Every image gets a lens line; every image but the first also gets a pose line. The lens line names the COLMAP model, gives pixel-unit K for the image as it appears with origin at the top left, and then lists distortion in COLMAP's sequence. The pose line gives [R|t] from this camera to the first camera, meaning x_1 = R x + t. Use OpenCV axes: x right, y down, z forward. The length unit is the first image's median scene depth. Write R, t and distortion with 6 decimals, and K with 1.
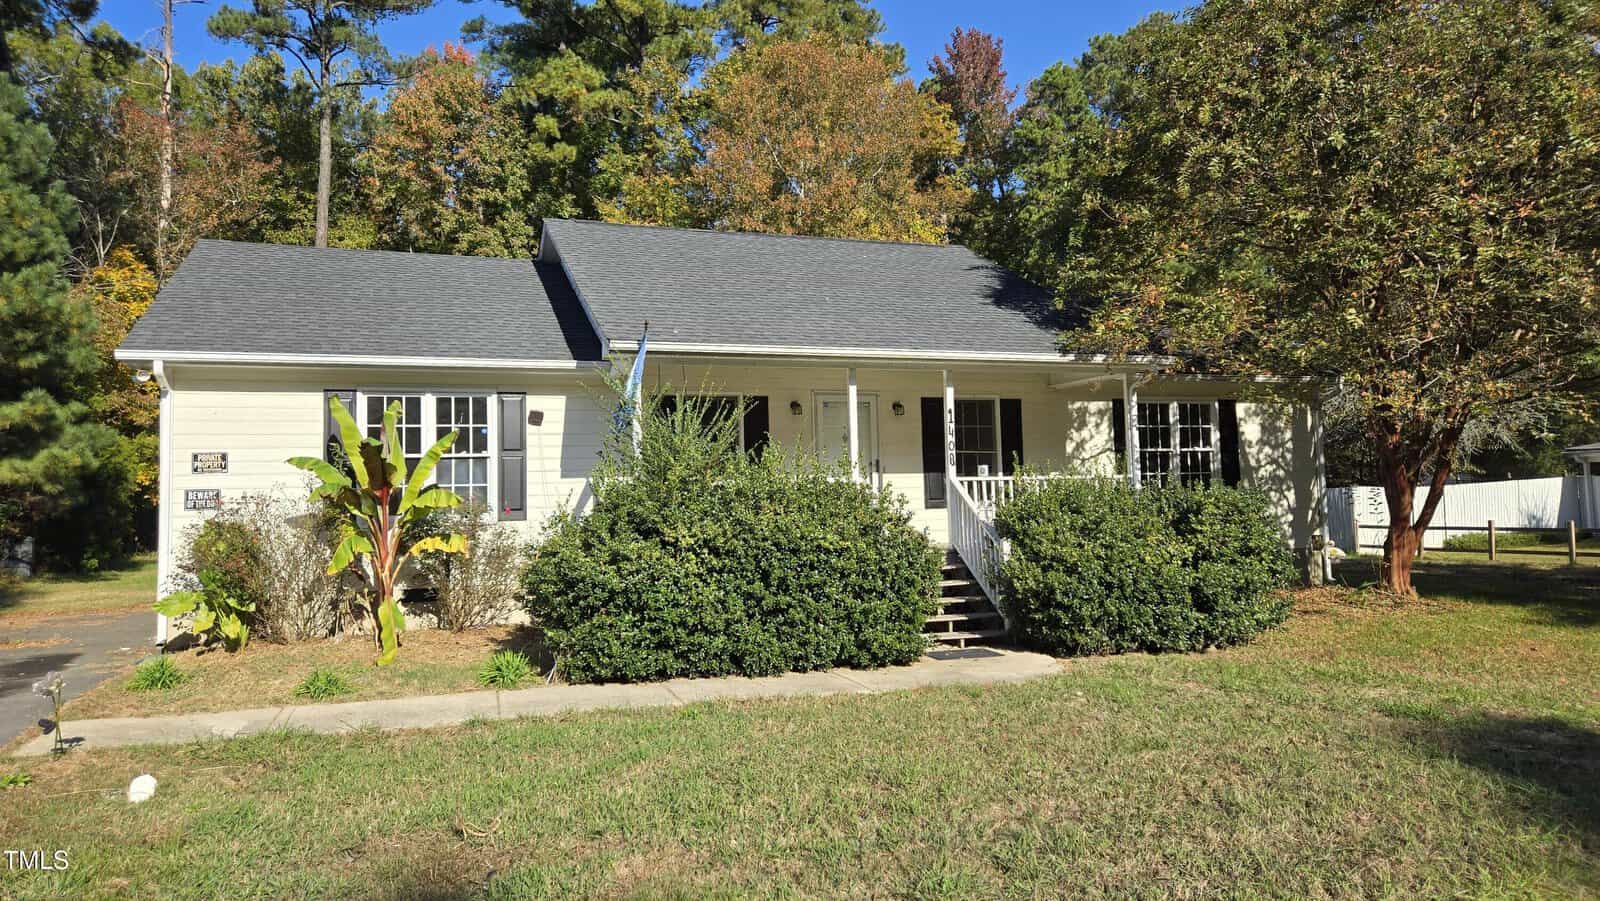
lens RADIAL K [[1064.1, 0, 789.0], [0, 1064.1, 446.9], [0, 0, 1]] dist [0.089055, -0.077008]
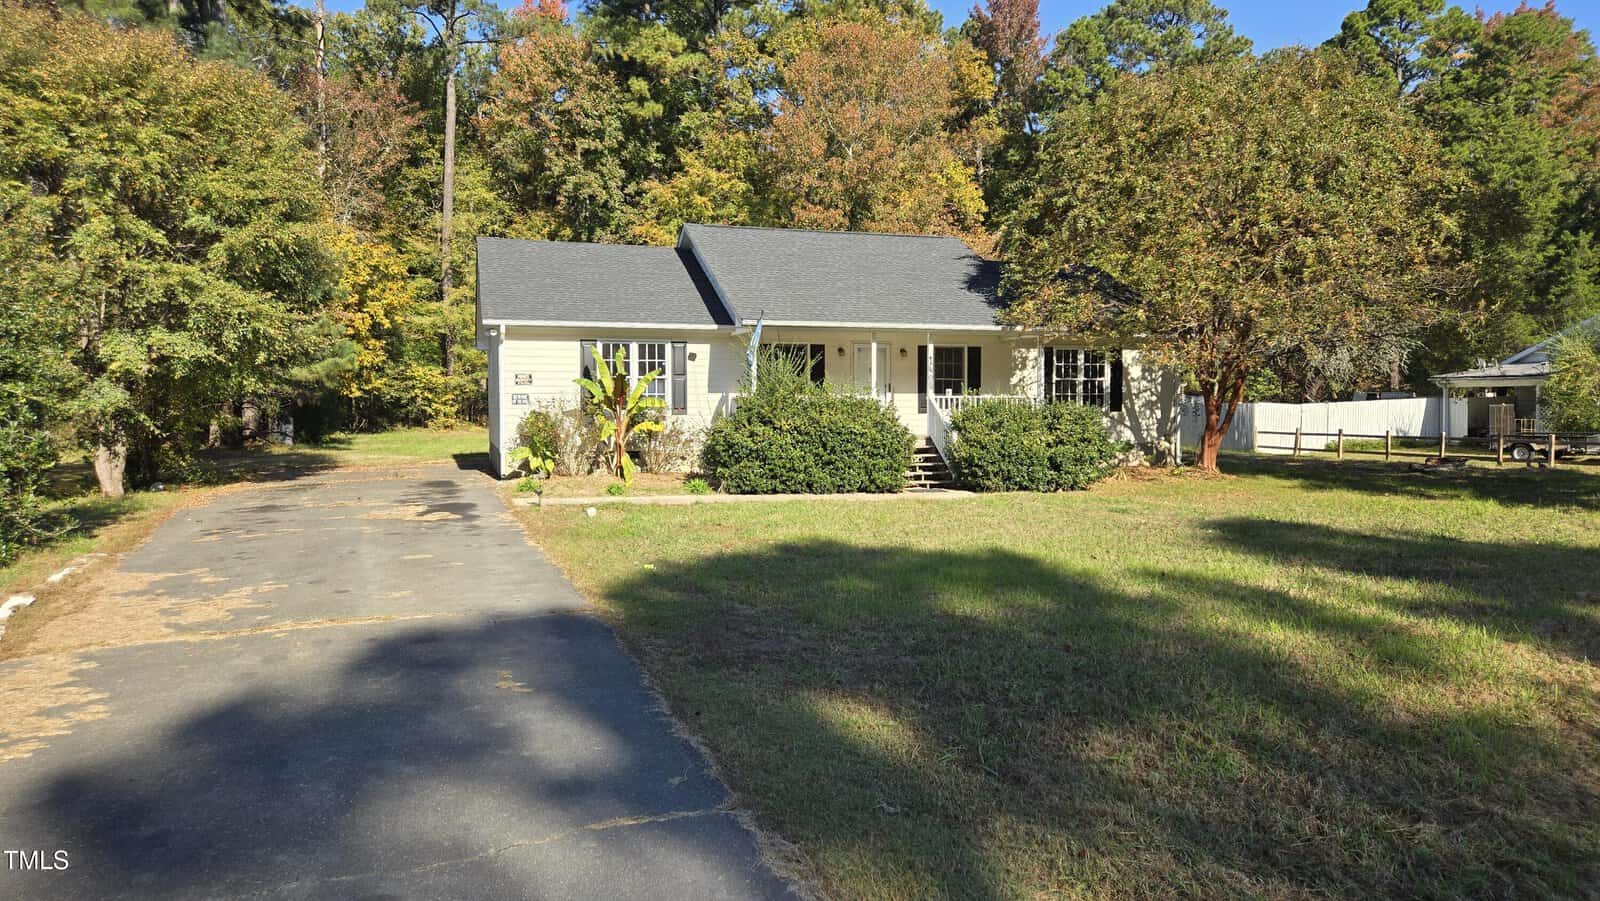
lens RADIAL K [[1064.1, 0, 789.0], [0, 1064.1, 446.9], [0, 0, 1]] dist [0.089055, -0.077008]
pose [[0.998995, 0.023580, -0.038119, -0.009114], [-0.019919, 0.995401, 0.093703, -0.046826], [0.040153, -0.092849, 0.994870, -0.744792]]
